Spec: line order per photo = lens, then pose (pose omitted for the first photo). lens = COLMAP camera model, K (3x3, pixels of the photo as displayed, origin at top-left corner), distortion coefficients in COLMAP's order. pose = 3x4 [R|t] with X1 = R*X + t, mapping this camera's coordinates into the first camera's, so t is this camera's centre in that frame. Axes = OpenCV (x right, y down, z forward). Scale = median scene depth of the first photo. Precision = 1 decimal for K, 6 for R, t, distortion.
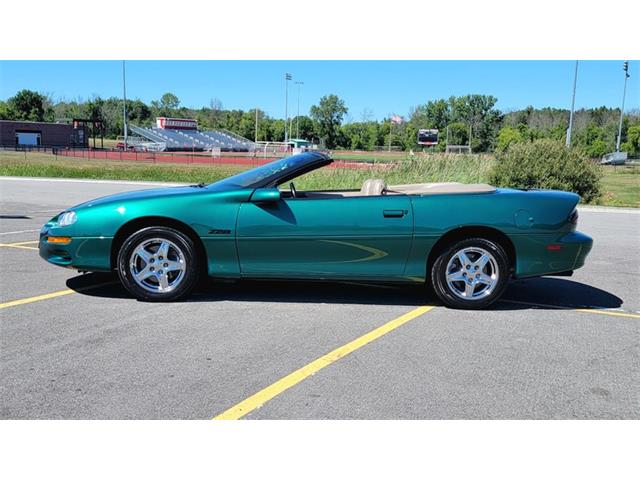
lens RADIAL K [[716.0, 0, 330.5], [0, 716.0, 268.9], [0, 0, 1]] dist [0.071397, 0.000000]
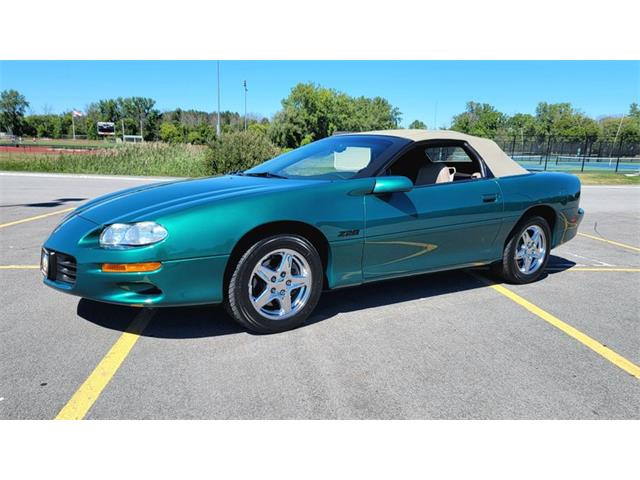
lens RADIAL K [[505.7, 0, 327.7], [0, 505.7, 250.5], [0, 0, 1]] dist [0.063968, -0.032903]
pose [[0.856986, -0.106754, 0.504161, -0.430897], [0.081356, 0.994067, 0.072199, -0.069941], [-0.508877, -0.020857, 0.860587, 0.476170]]
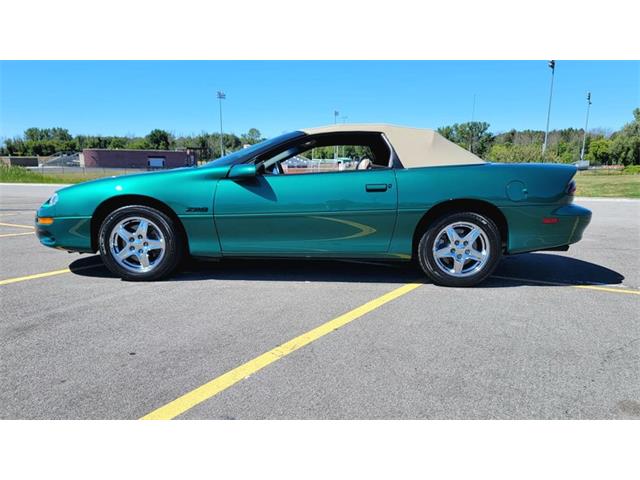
lens RADIAL K [[505.7, 0, 324.2], [0, 505.7, 256.2], [0, 0, 1]] dist [0.063968, -0.032903]
pose [[0.996075, -0.009869, -0.087956, 0.072484], [0.010896, 0.999878, 0.011199, 0.005663], [0.087835, -0.012113, 0.996061, 0.298300]]
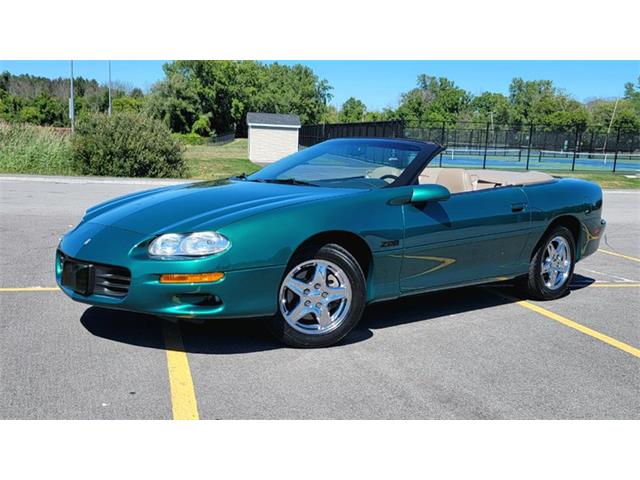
lens RADIAL K [[716.0, 0, 319.2], [0, 716.0, 246.3], [0, 0, 1]] dist [0.071397, 0.000000]
pose [[0.785880, -0.088280, 0.612046, -0.623008], [0.081938, 0.995896, 0.038436, -0.077039], [-0.612927, 0.019944, 0.789888, 0.404137]]
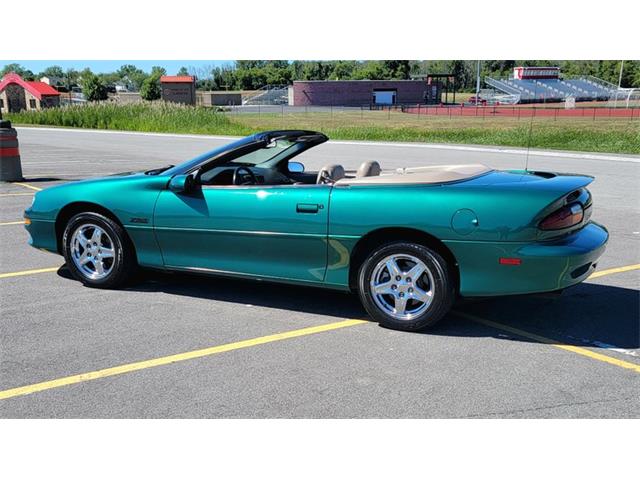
lens RADIAL K [[736.9, 0, 328.1], [0, 736.9, 289.8], [0, 0, 1]] dist [0.059969, 0.000000]
pose [[0.882603, 0.089458, -0.461529, 0.484582], [-0.050207, 0.994050, 0.096663, -0.062383], [0.467430, -0.062143, 0.881843, 0.228994]]
